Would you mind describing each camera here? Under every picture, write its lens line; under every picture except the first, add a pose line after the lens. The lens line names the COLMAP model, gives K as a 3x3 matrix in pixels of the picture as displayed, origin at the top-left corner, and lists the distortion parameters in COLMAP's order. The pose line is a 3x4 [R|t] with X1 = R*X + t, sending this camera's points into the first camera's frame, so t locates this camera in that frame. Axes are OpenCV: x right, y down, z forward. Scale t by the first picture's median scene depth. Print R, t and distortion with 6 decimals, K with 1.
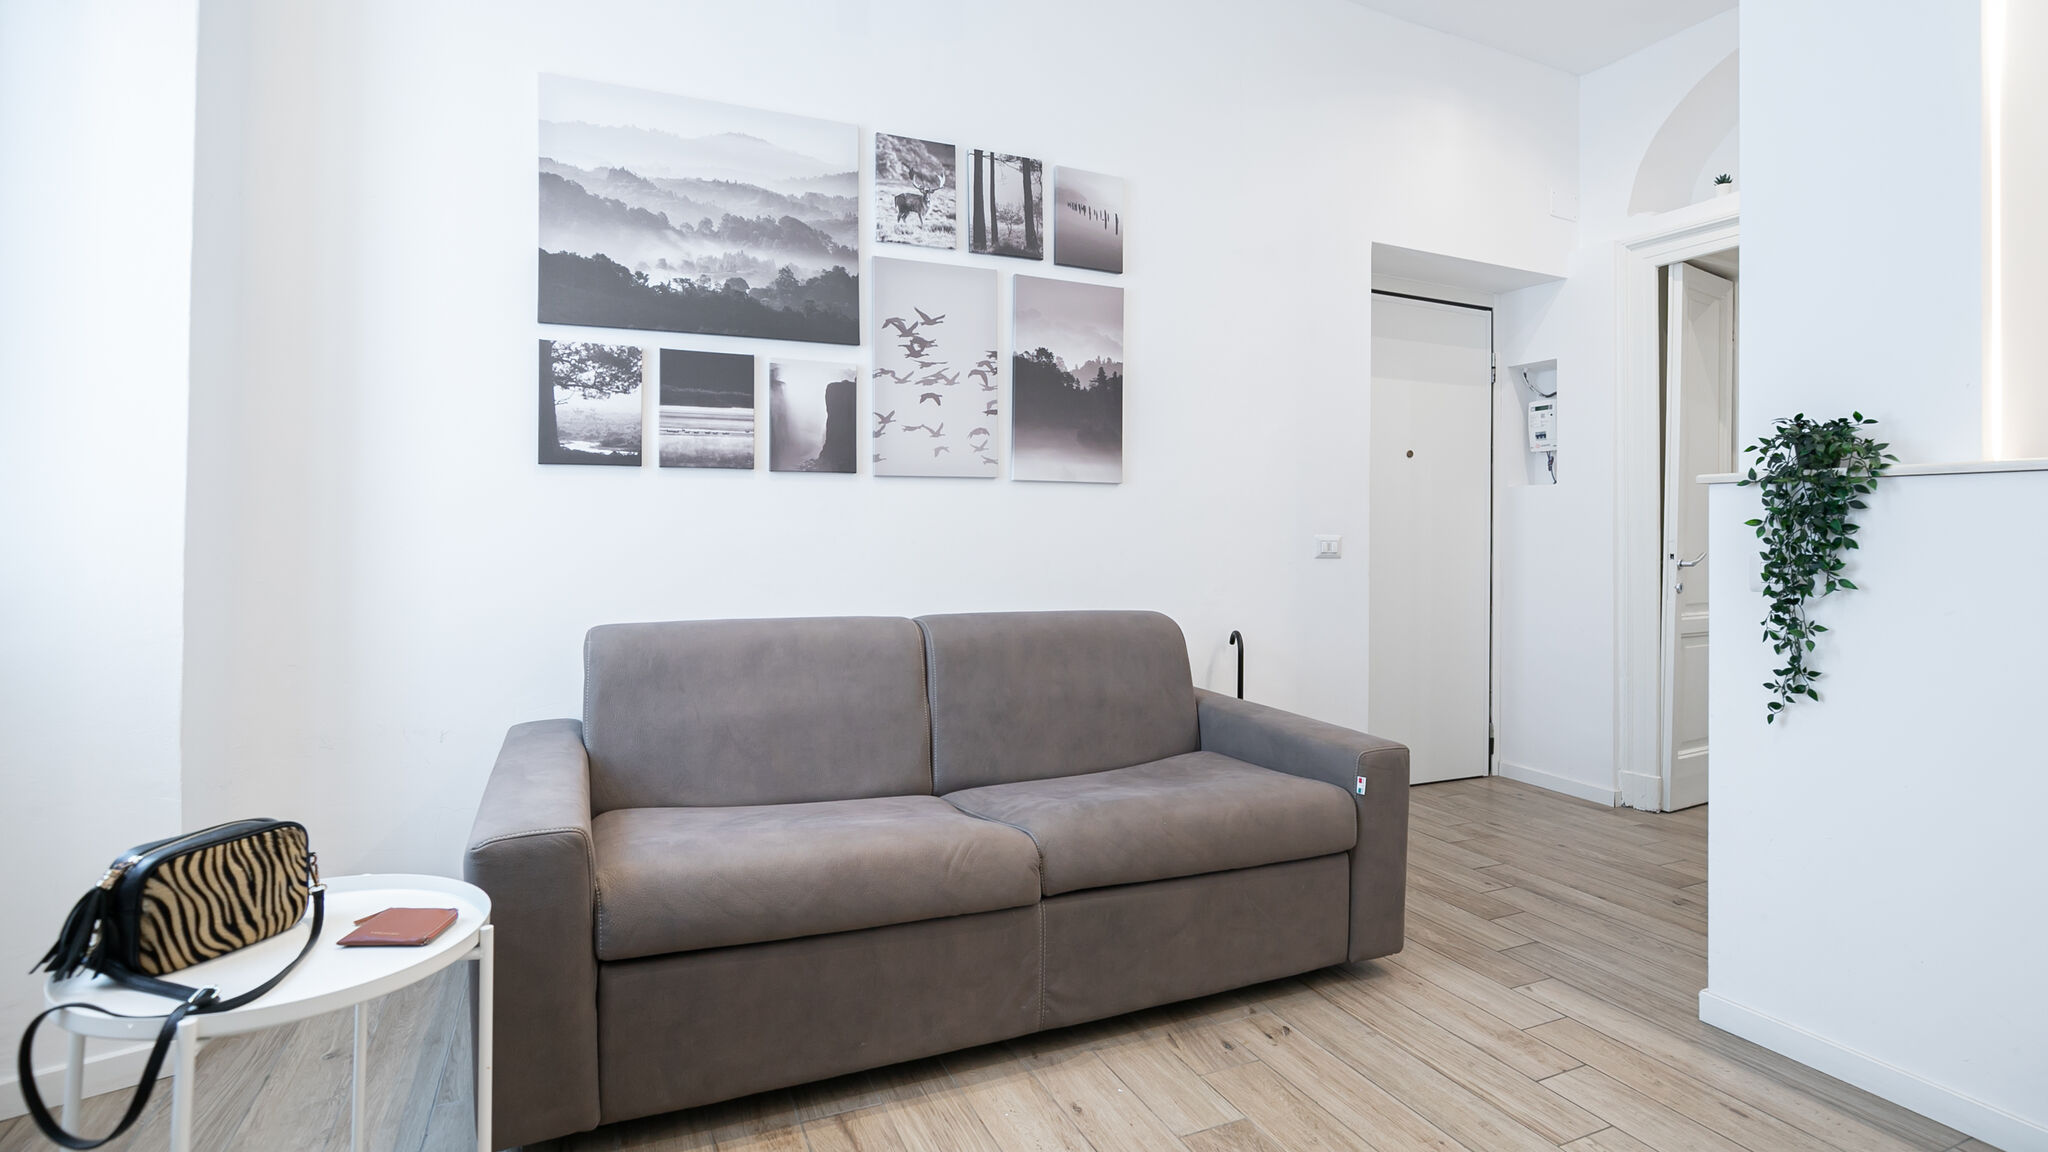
lens RADIAL K [[945.1, 0, 1082.9], [0, 945.1, 520.1], [0, 0, 1]] dist [-0.021229, 0.004635]
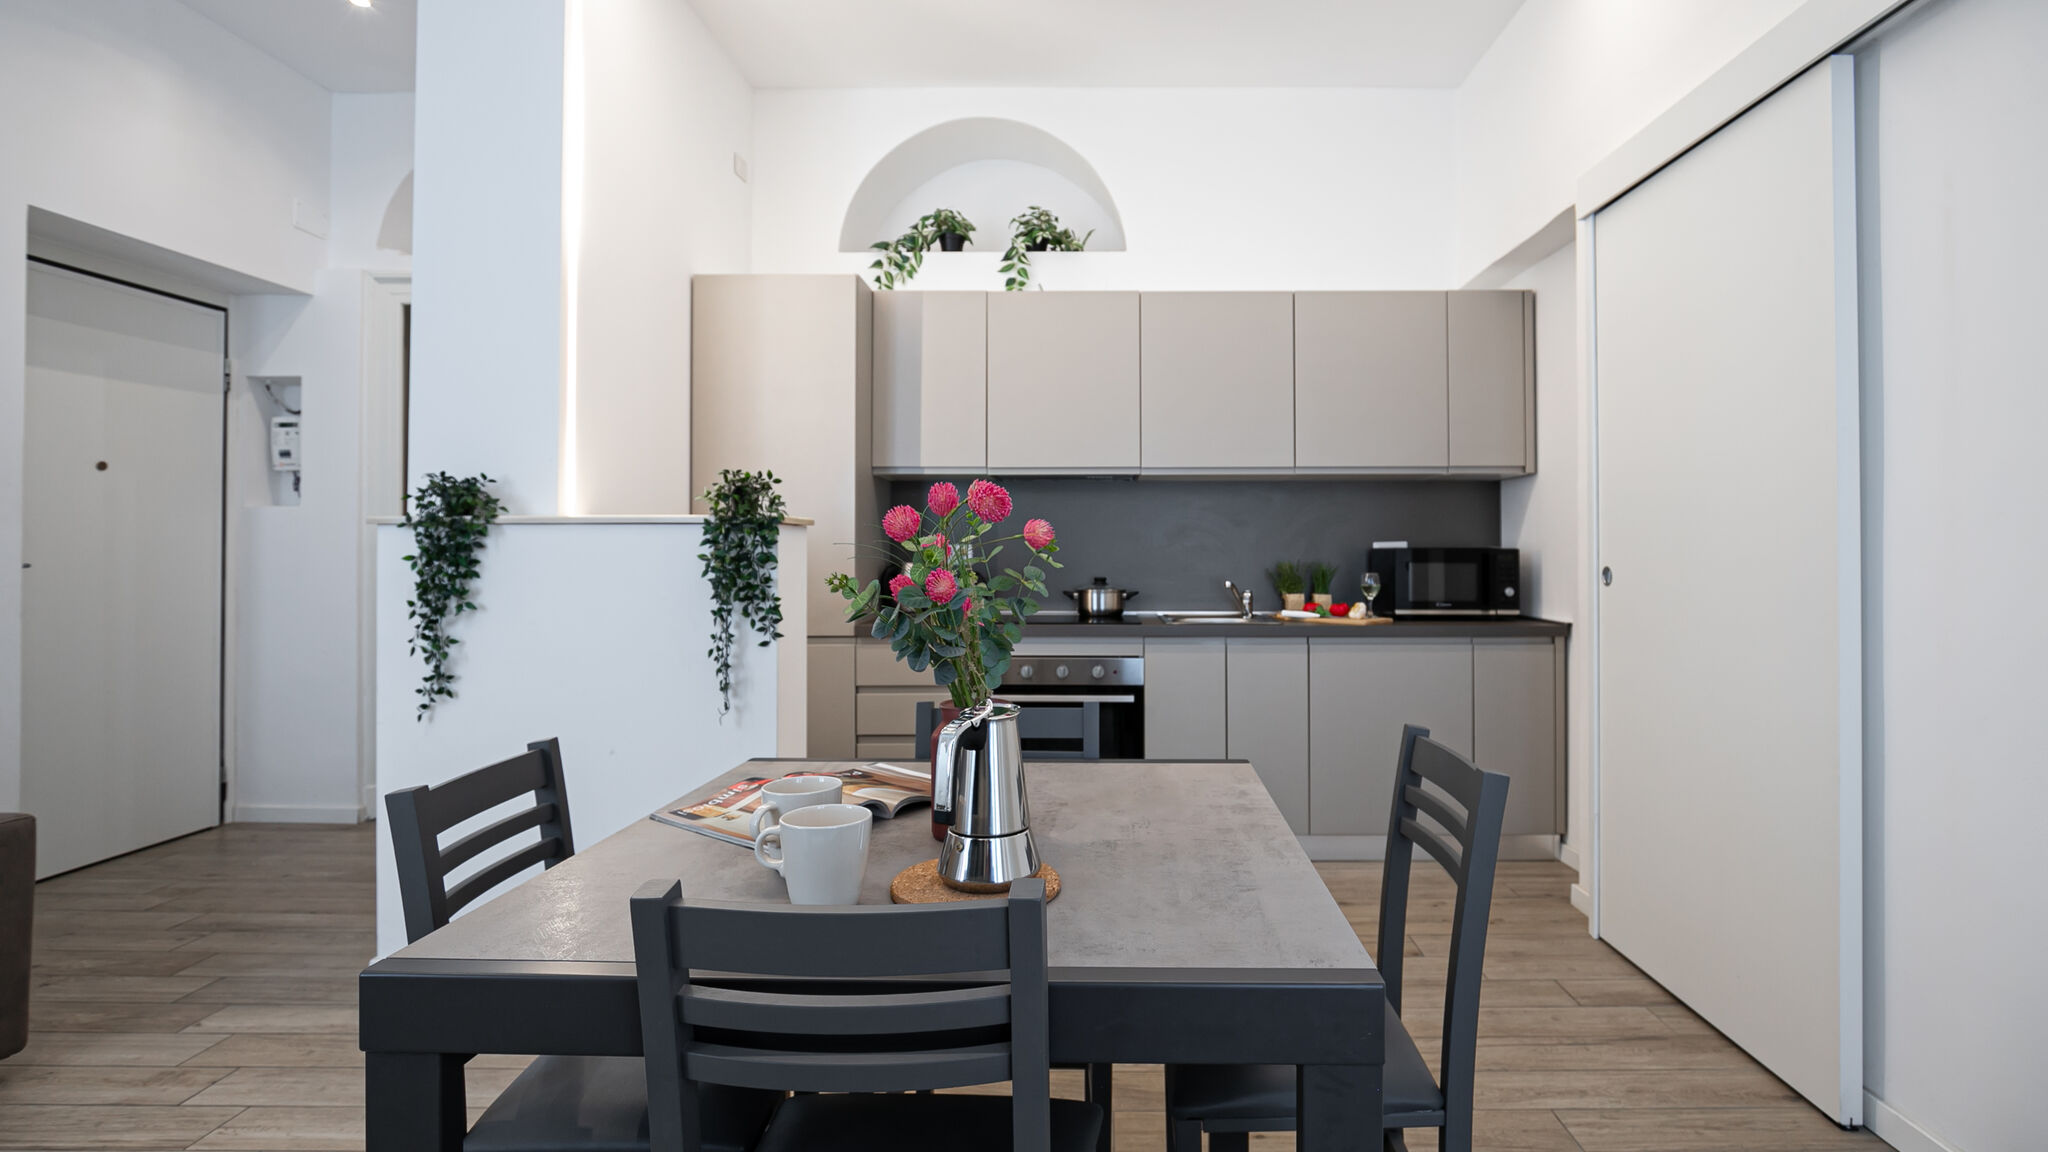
lens RADIAL K [[945.1, 0, 1080.9], [0, 945.1, 557.8], [0, 0, 1]] dist [-0.021229, 0.004635]
pose [[0.463454, -0.018880, 0.885920, 0.037601], [-0.007336, 0.999657, 0.025142, -0.025101], [-0.886090, -0.018152, 0.463157, -0.239290]]
